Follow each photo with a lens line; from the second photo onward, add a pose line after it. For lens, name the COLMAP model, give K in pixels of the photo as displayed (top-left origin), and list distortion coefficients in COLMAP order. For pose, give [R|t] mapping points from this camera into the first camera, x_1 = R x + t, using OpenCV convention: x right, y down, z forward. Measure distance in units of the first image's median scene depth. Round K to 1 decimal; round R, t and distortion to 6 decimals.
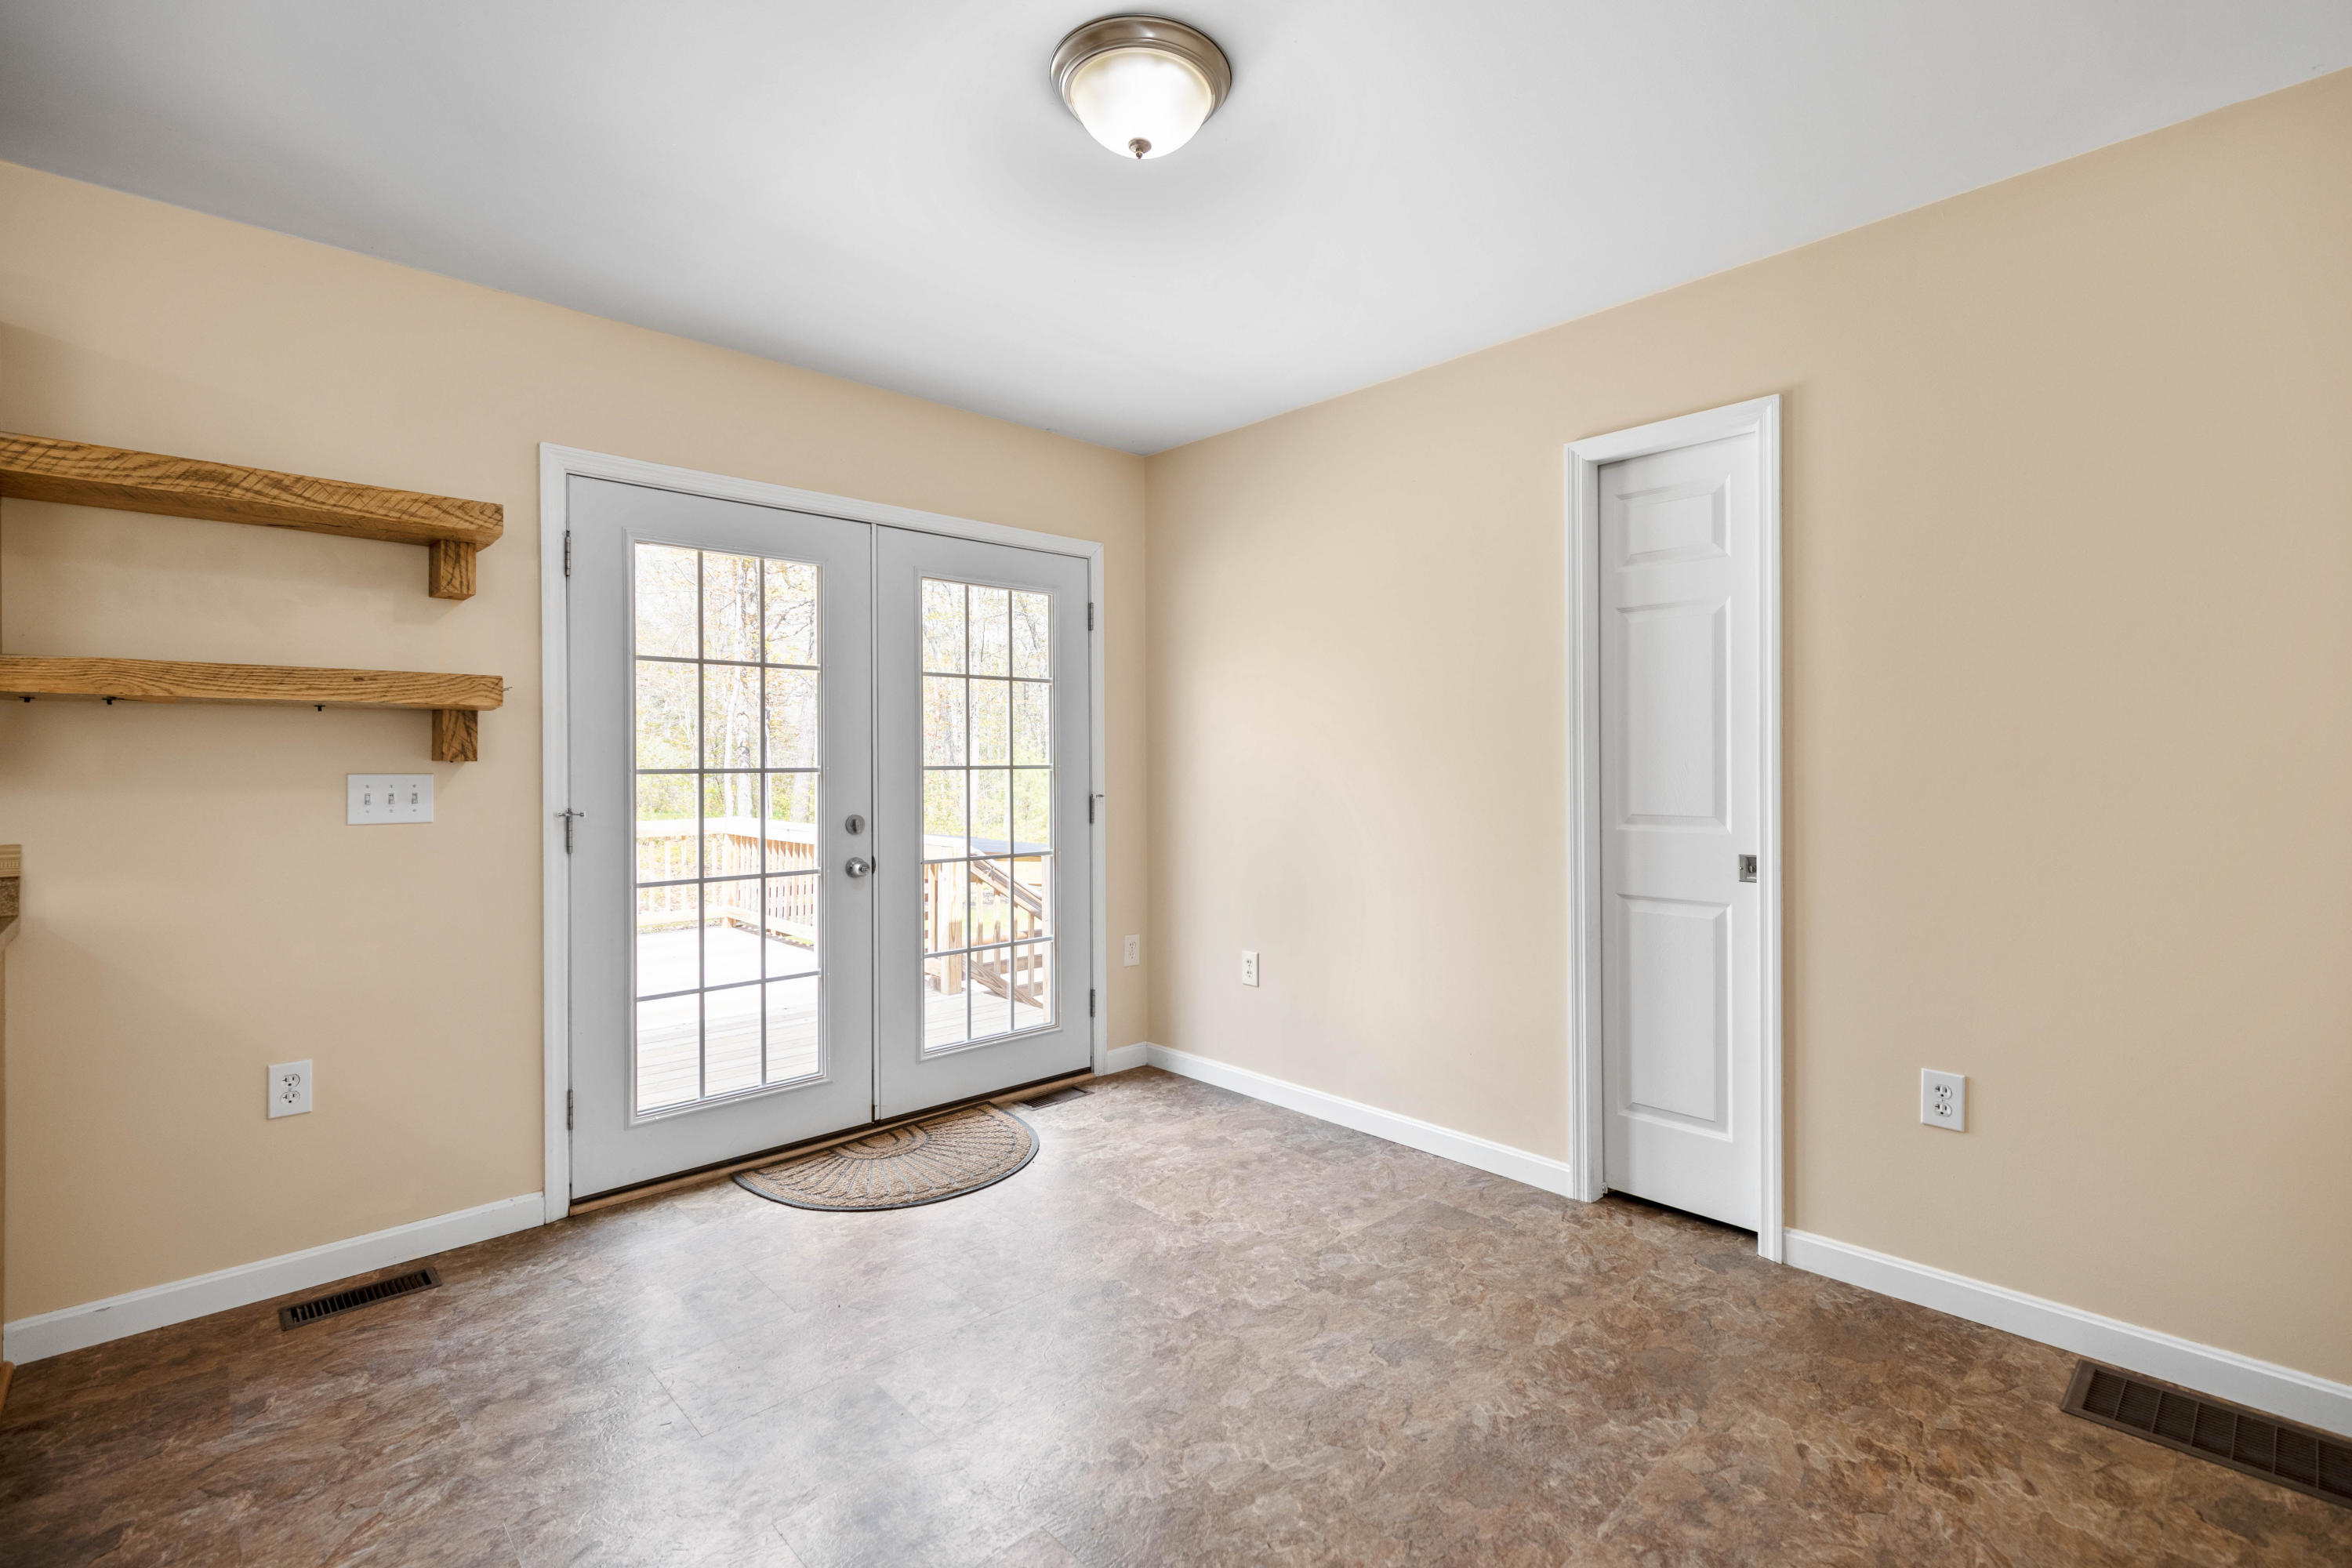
lens RADIAL K [[1047.7, 0, 1185.7], [0, 1047.7, 764.1], [0, 0, 1]] dist [0.000083, -0.000168]
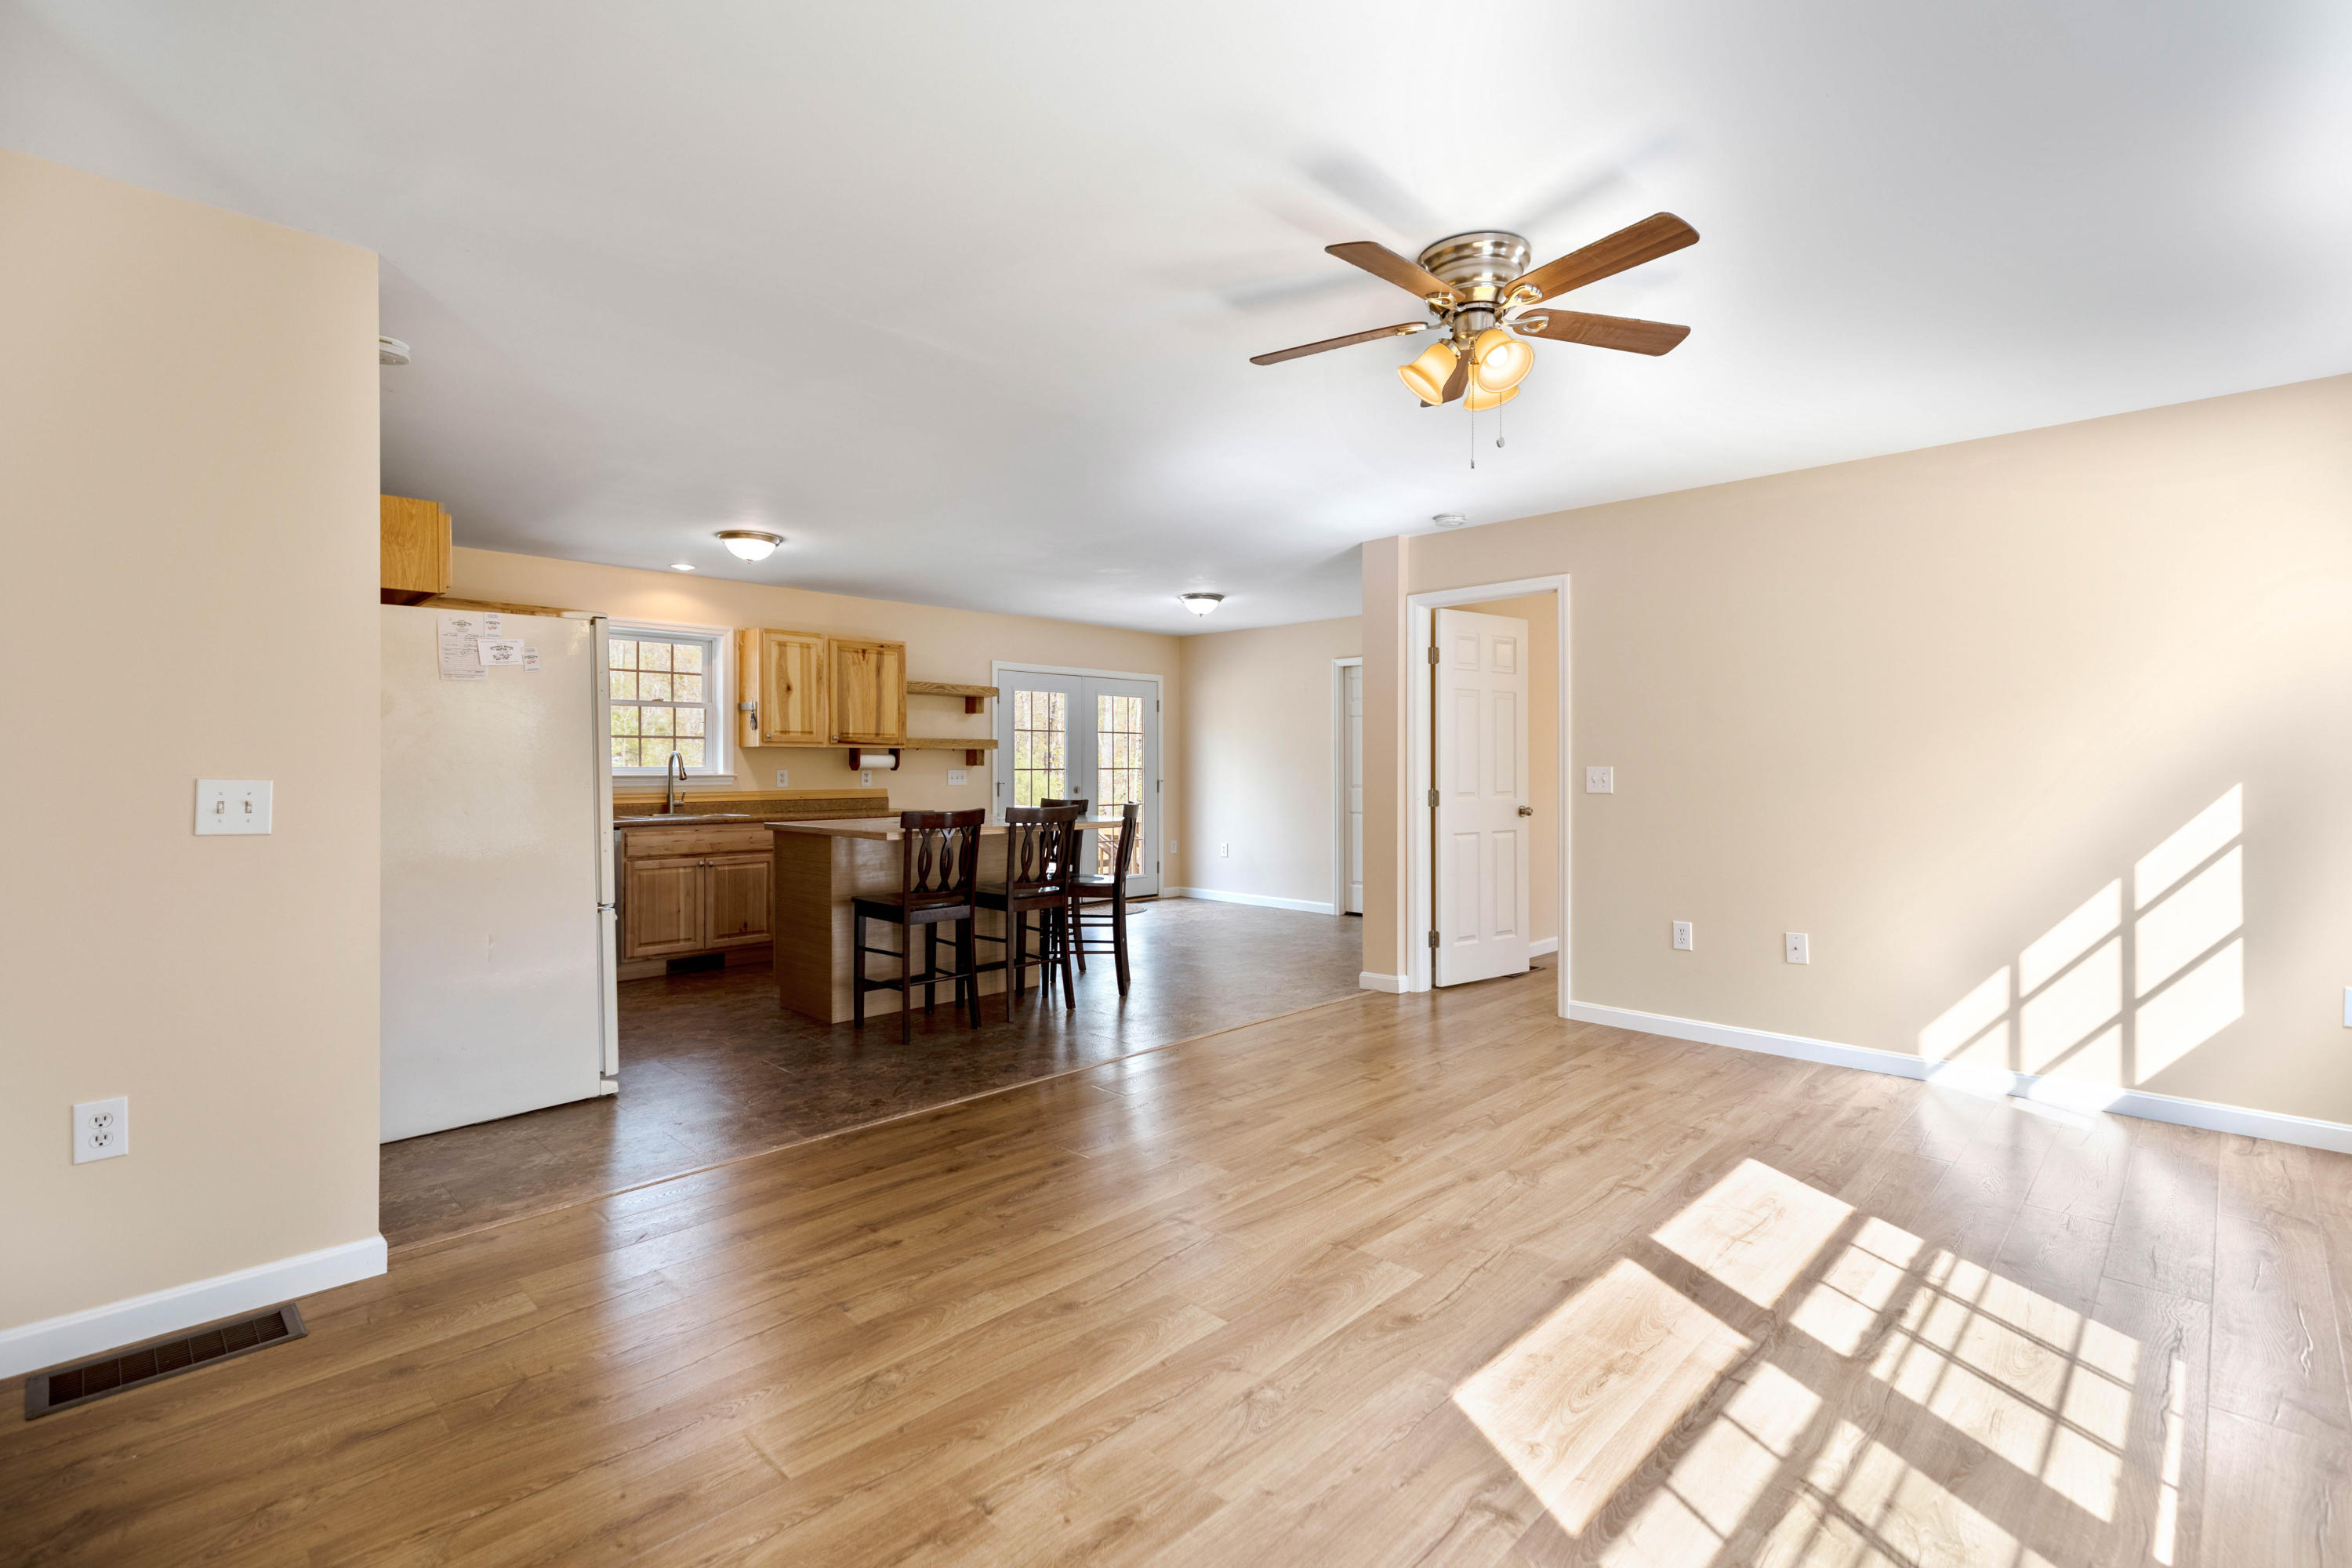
lens RADIAL K [[1068.1, 0, 1194.7], [0, 1068.1, 768.4], [0, 0, 1]] dist [0.015538, -0.000361]
pose [[0.999049, 0.003763, 0.043443, -0.161102], [-0.003664, 0.999990, -0.002363, 0.009400], [-0.043452, 0.002202, 0.999053, -2.068455]]
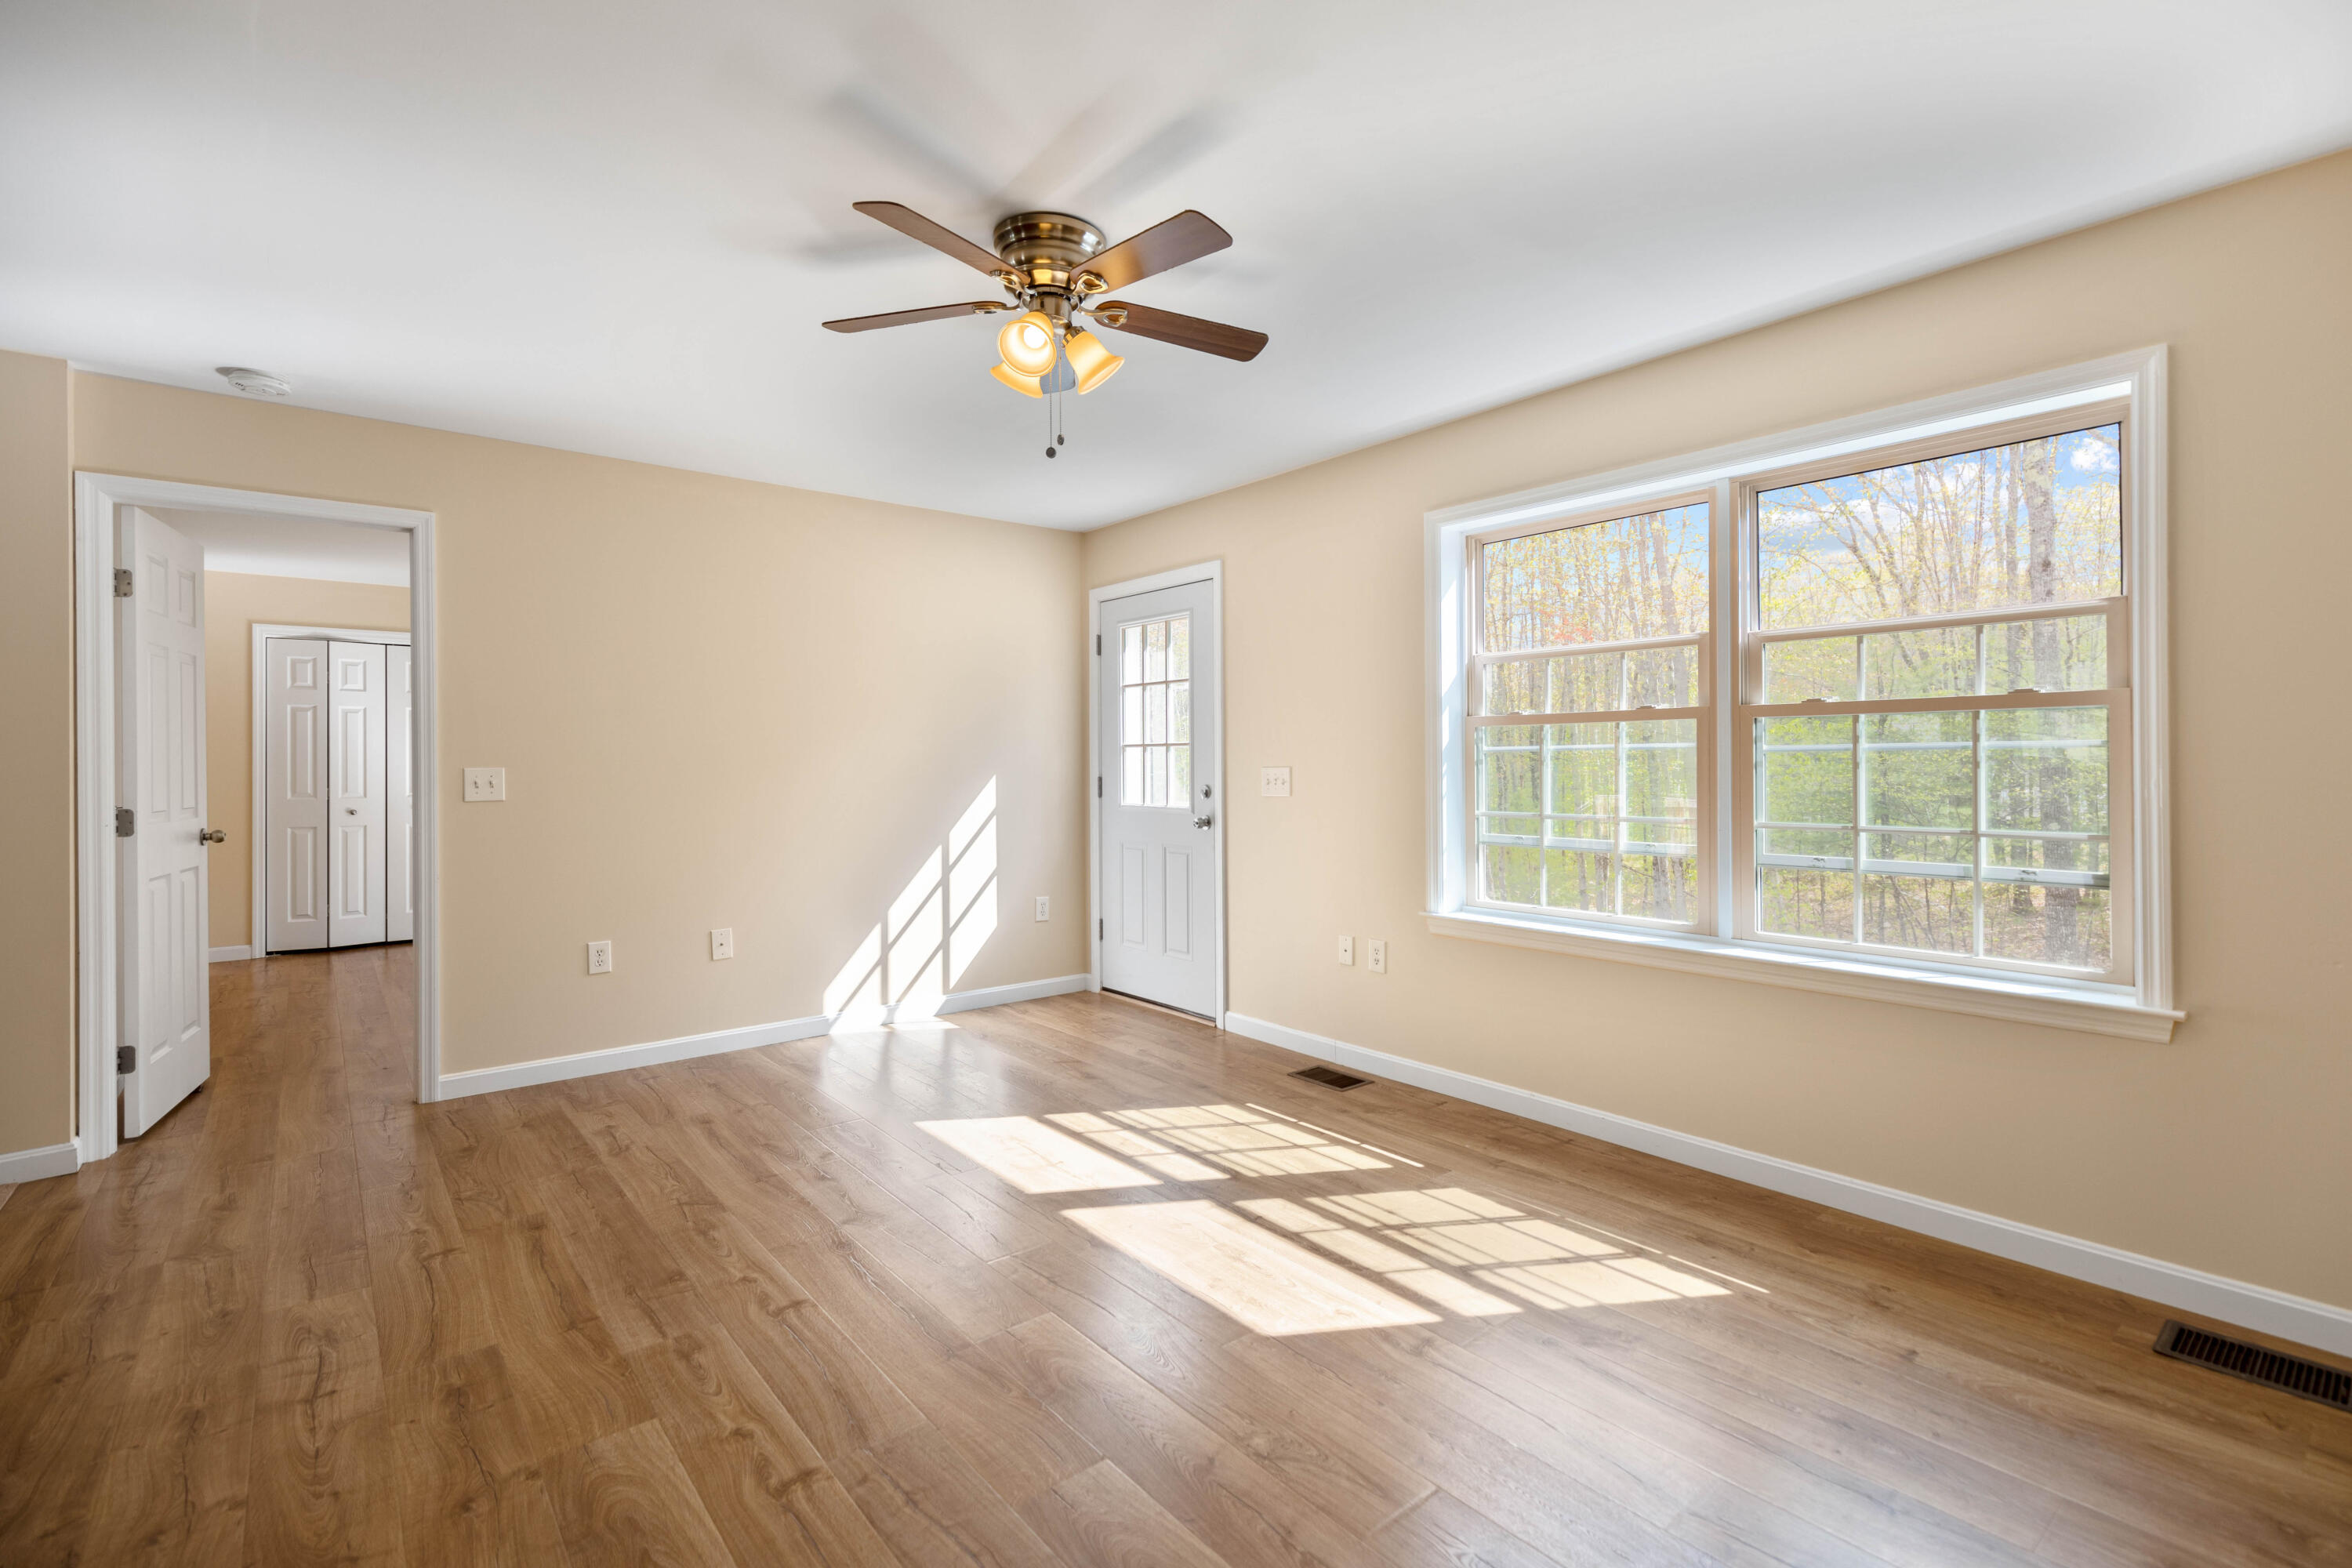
lens RADIAL K [[1066.0, 0, 1194.1], [0, 1066.0, 760.7], [0, 0, 1]] dist [0.008993, -0.000746]
pose [[0.063976, 0.003651, 0.997945, -0.755021], [0.011804, 0.999921, -0.004415, 0.007775], [-0.997882, 0.012062, 0.063928, -1.342215]]
